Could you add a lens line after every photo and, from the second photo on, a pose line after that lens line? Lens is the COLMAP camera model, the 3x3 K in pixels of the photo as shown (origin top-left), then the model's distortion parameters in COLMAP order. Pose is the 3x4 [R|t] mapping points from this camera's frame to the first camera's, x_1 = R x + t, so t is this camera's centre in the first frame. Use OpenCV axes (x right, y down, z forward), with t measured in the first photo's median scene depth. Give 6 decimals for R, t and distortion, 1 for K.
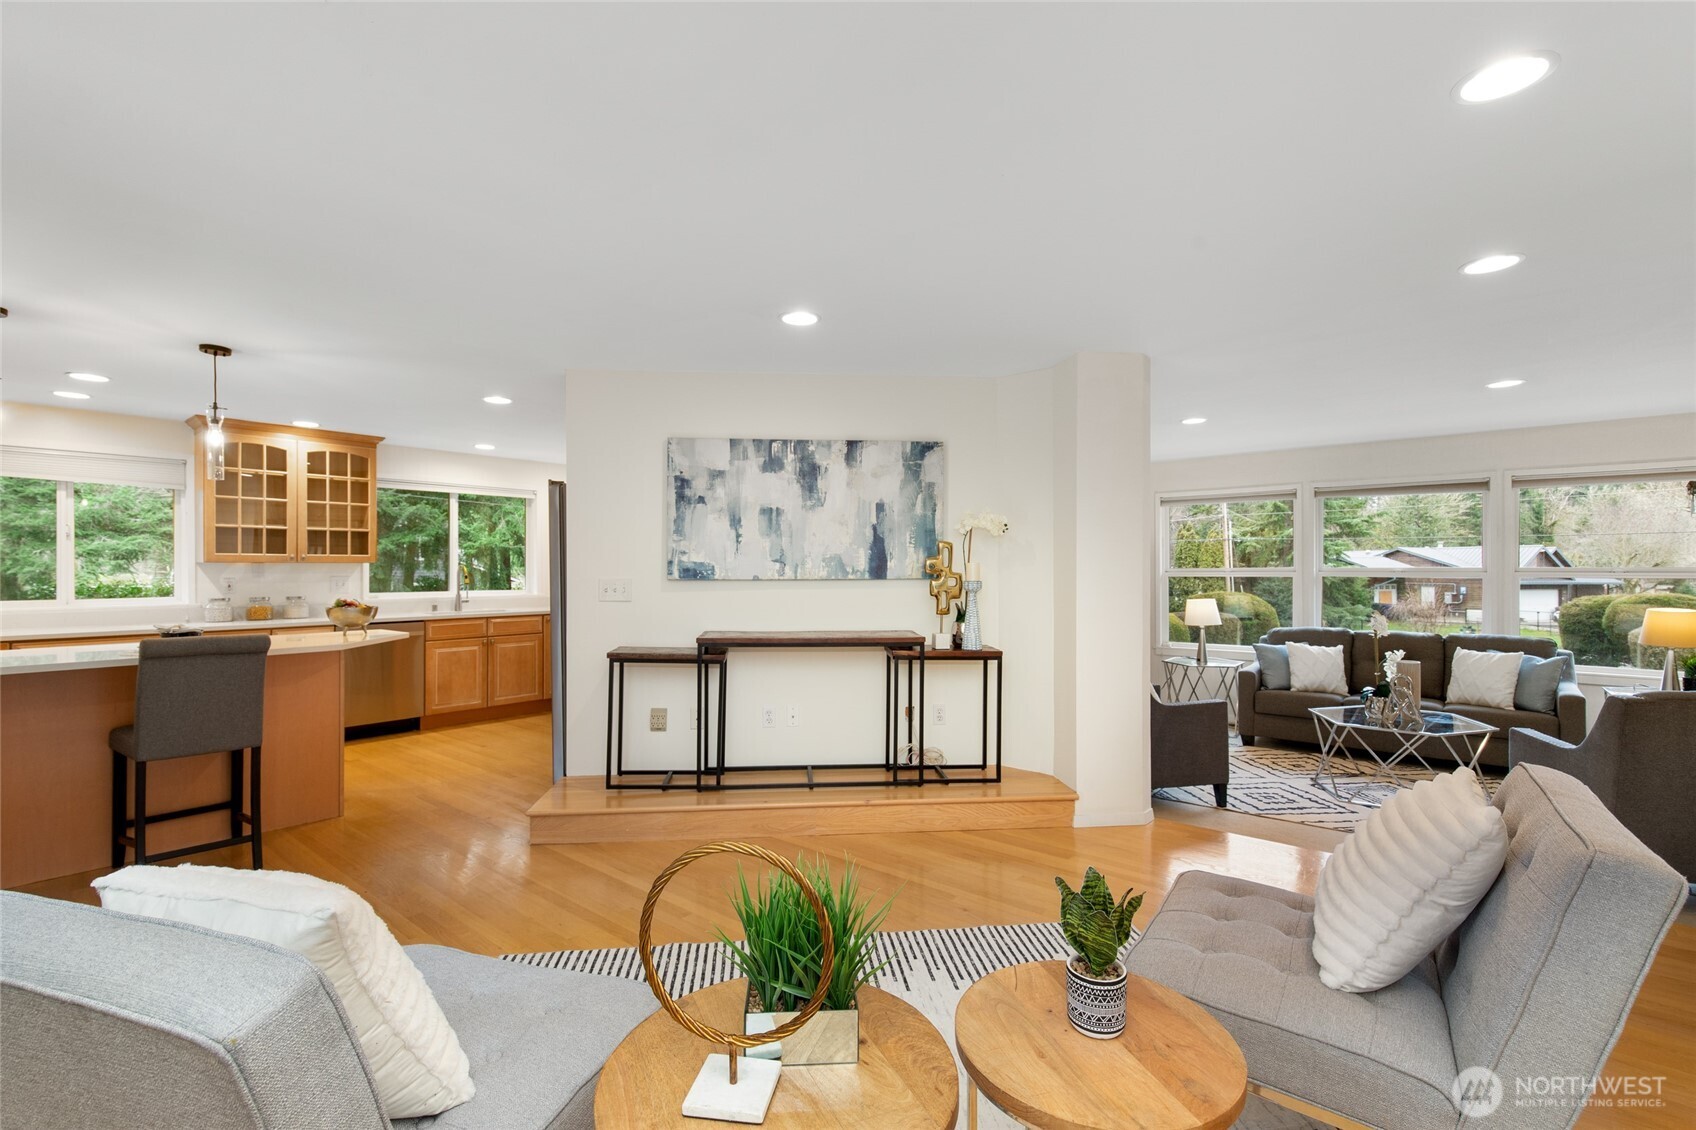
lens RADIAL K [[766.4, 0, 861.6], [0, 766.4, 567.3], [0, 0, 1]] dist [0.013650, -0.001511]
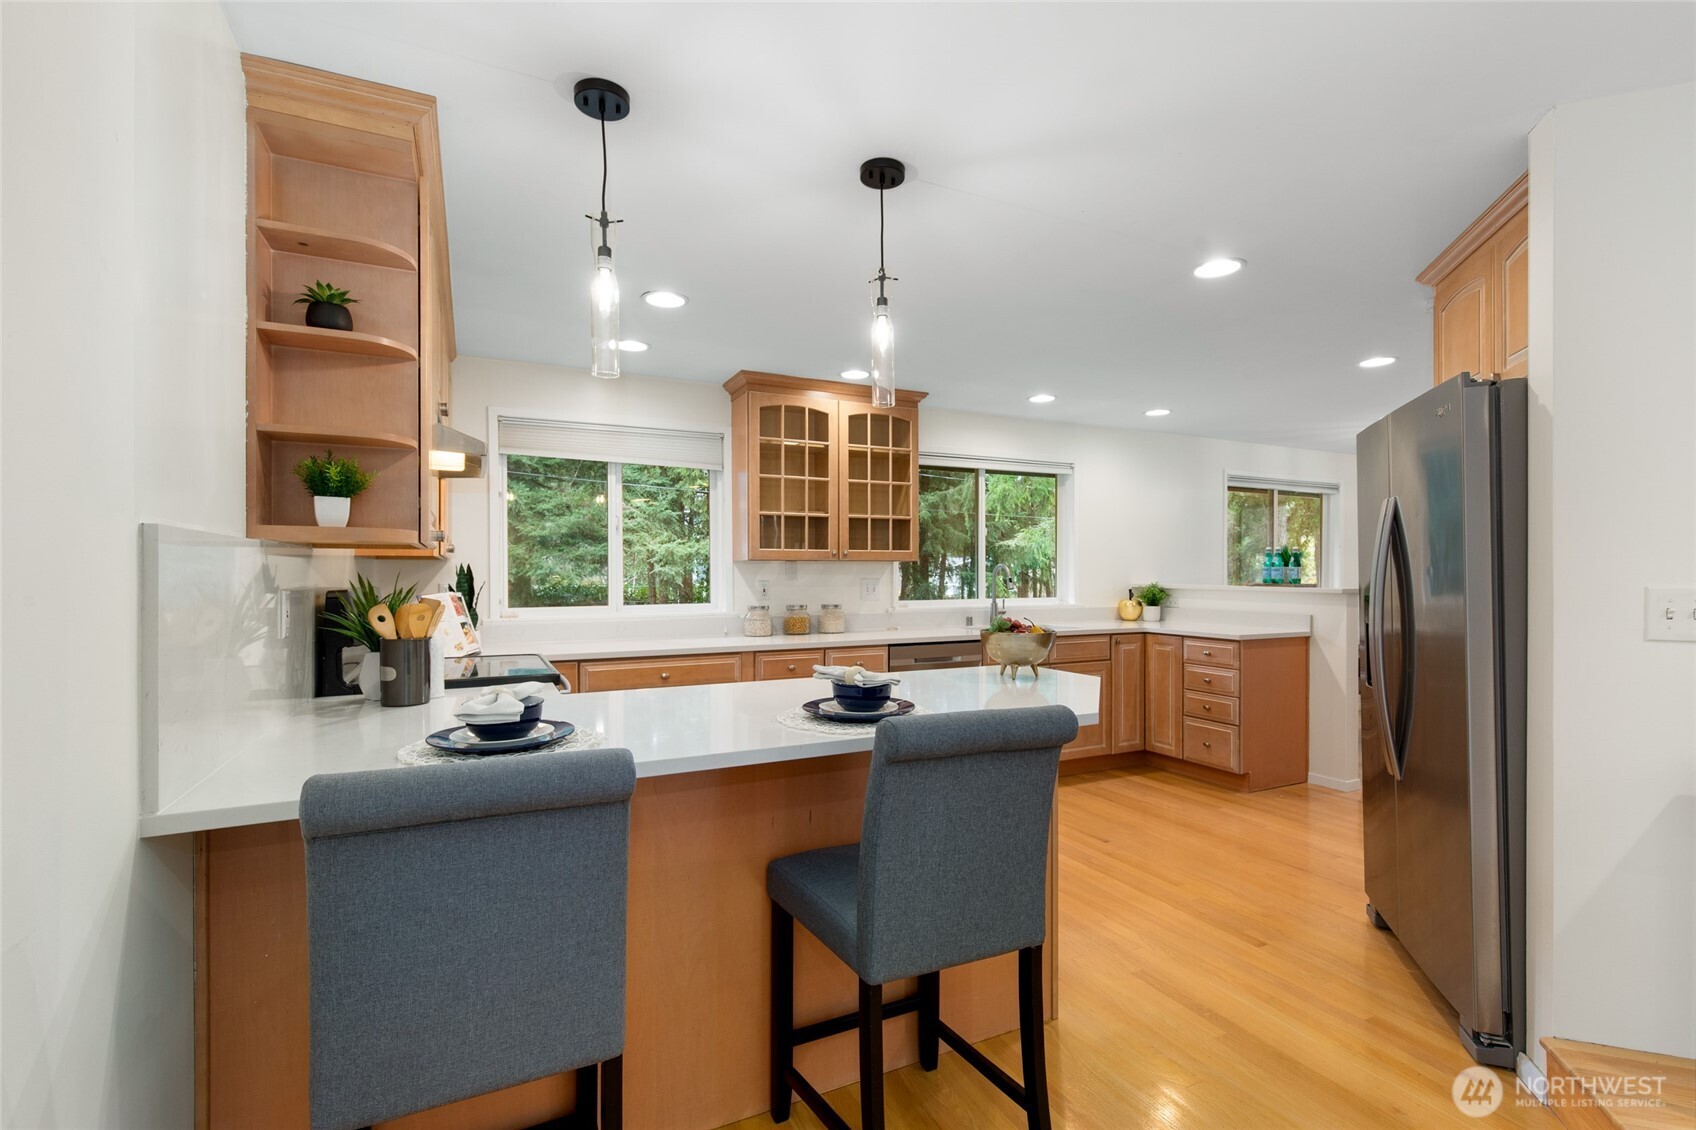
lens RADIAL K [[766.4, 0, 853.3], [0, 766.4, 576.4], [0, 0, 1]] dist [0.013650, -0.001511]
pose [[0.913122, 0.000490, -0.407686, -0.447911], [0.003239, 0.999959, 0.008456, 0.003261], [0.407673, -0.009042, 0.913083, 0.343683]]
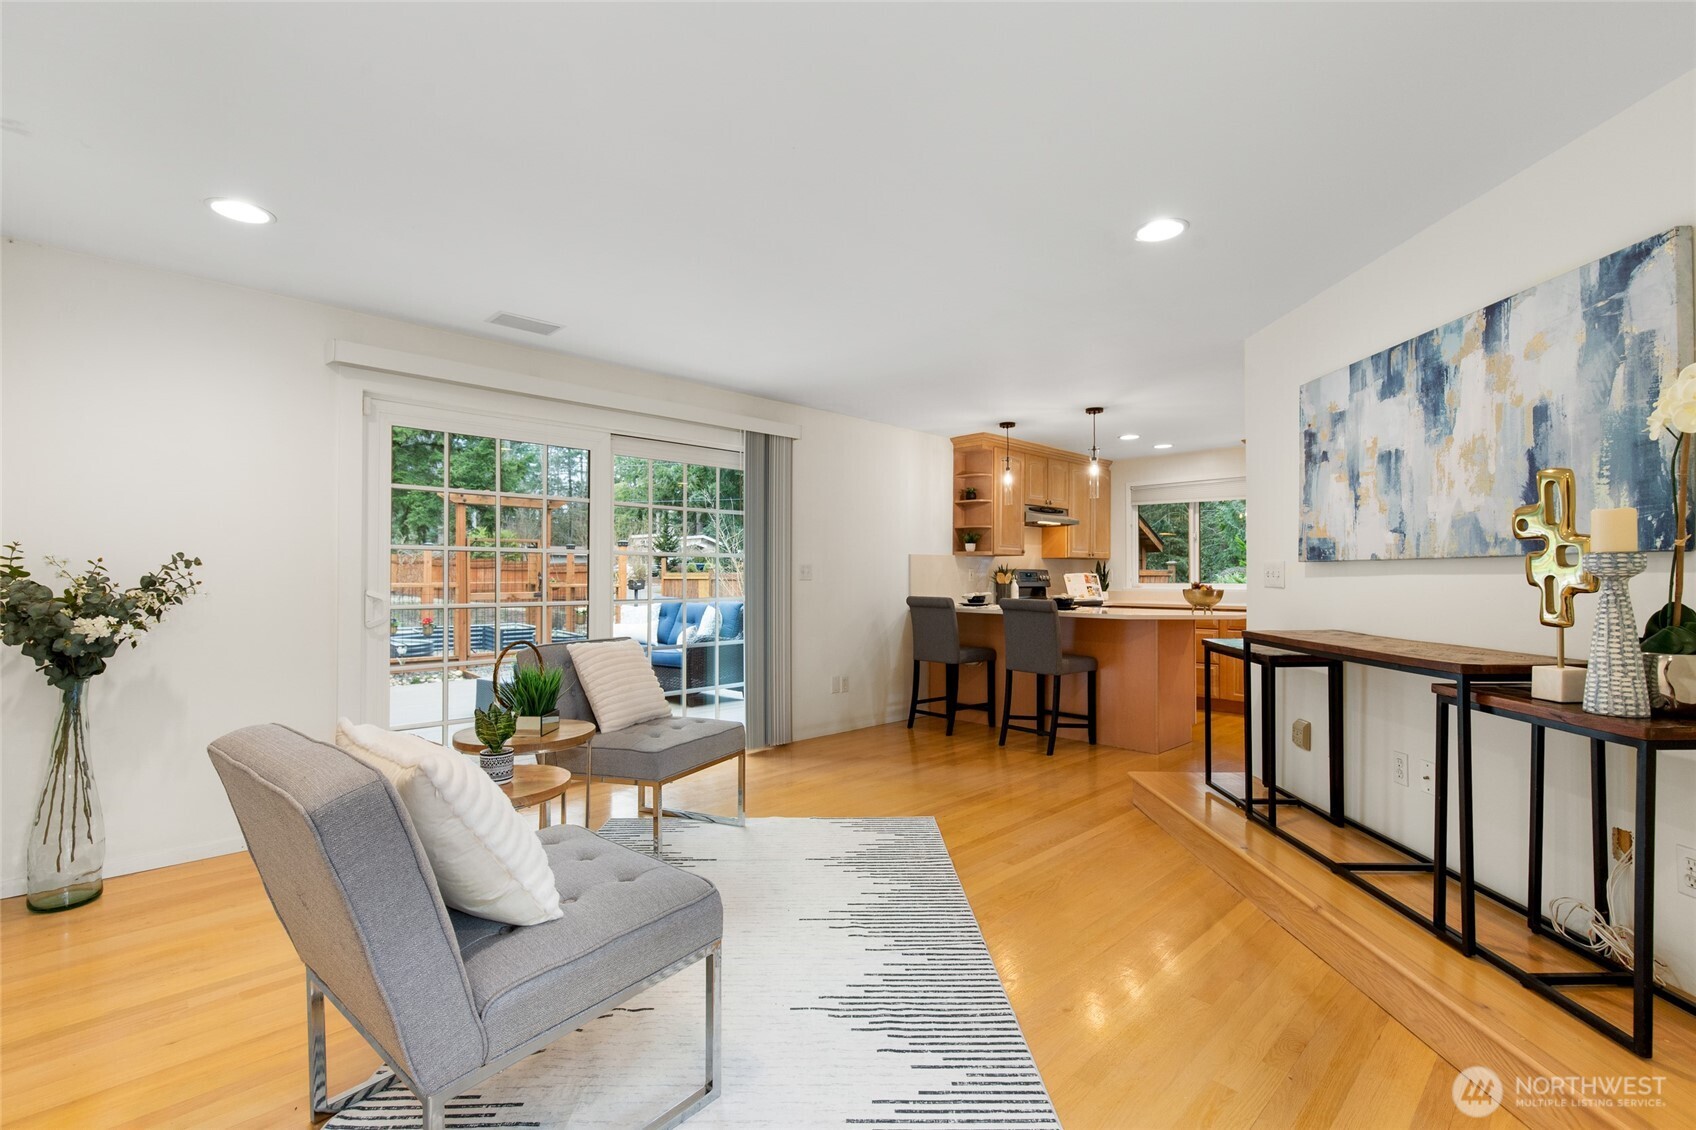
lens RADIAL K [[766.4, 0, 846.8], [0, 766.4, 579.4], [0, 0, 1]] dist [0.013650, -0.001511]
pose [[-0.100777, 0.005340, -0.994895, 0.482087], [0.004519, 0.999978, 0.004910, 0.023043], [0.994899, -0.004001, -0.100798, 0.482073]]
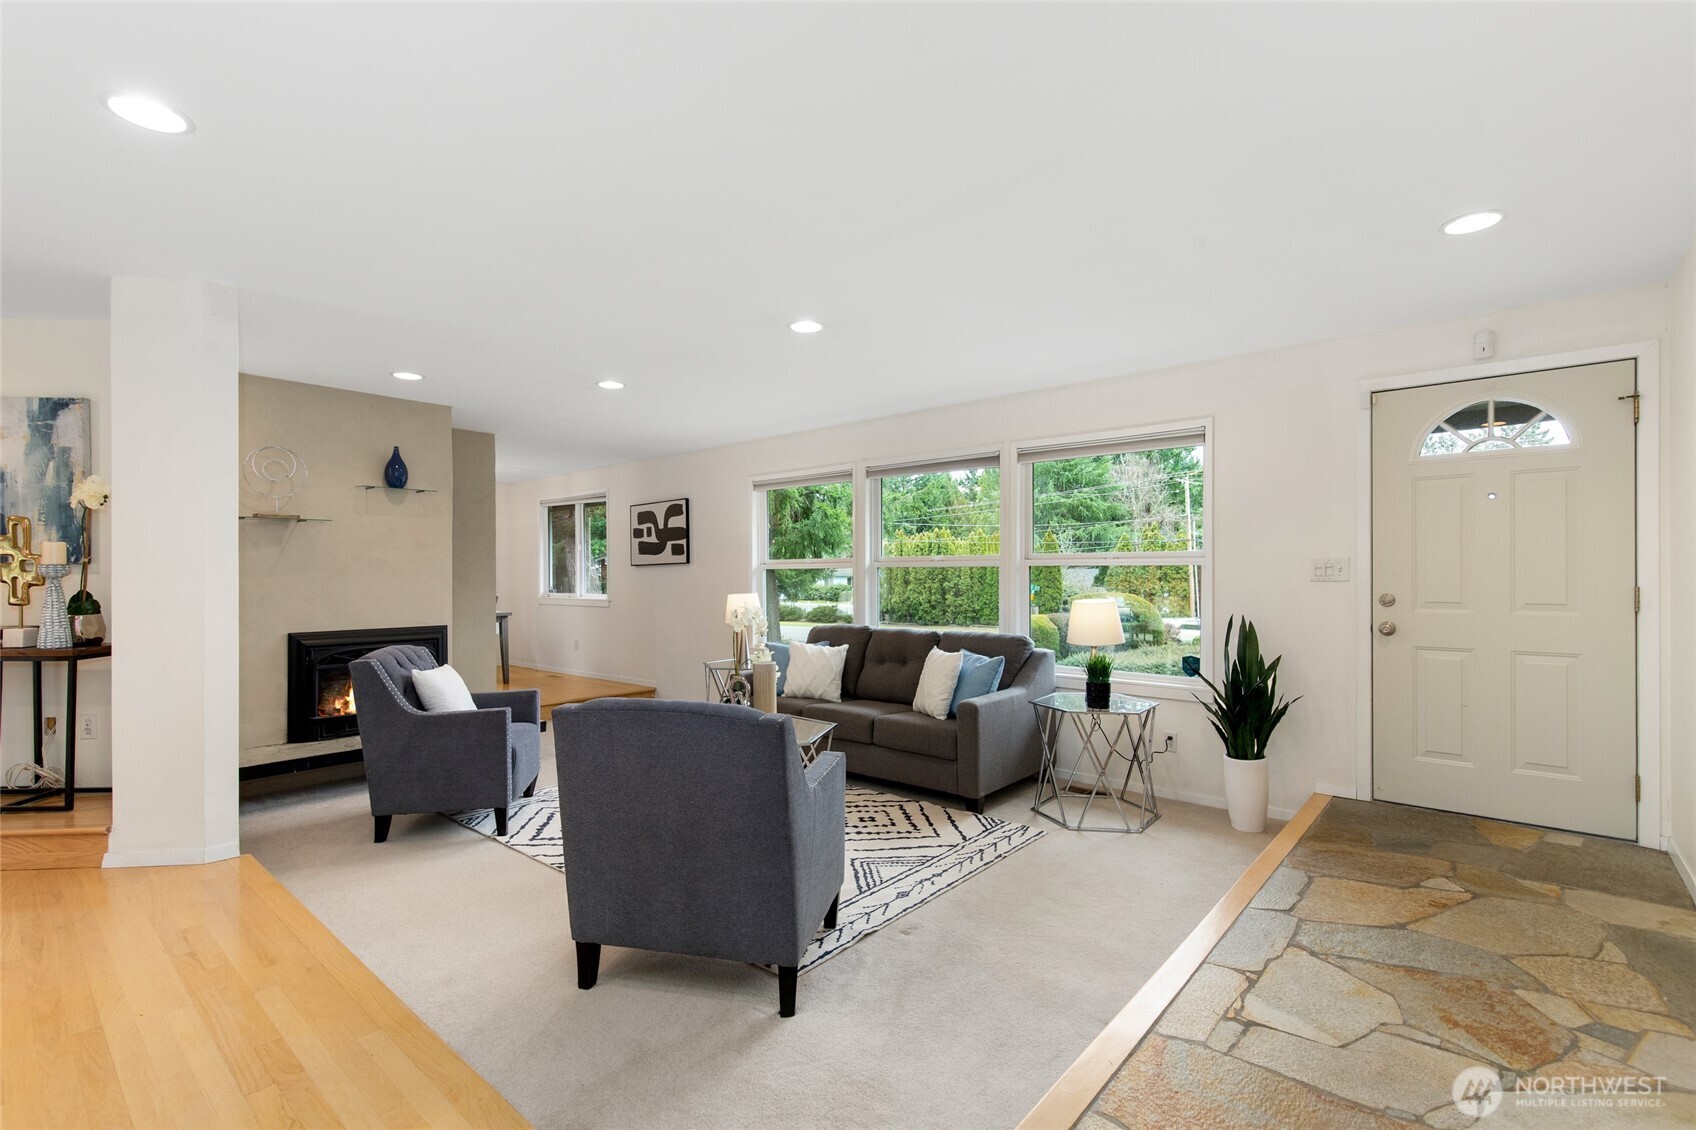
lens RADIAL K [[766.4, 0, 845.0], [0, 766.4, 561.9], [0, 0, 1]] dist [0.013650, -0.001511]
pose [[0.999358, -0.005746, -0.035352, 0.795065], [0.005239, 0.999882, -0.014436, 0.025182], [0.035431, 0.014242, 0.999271, 0.156588]]
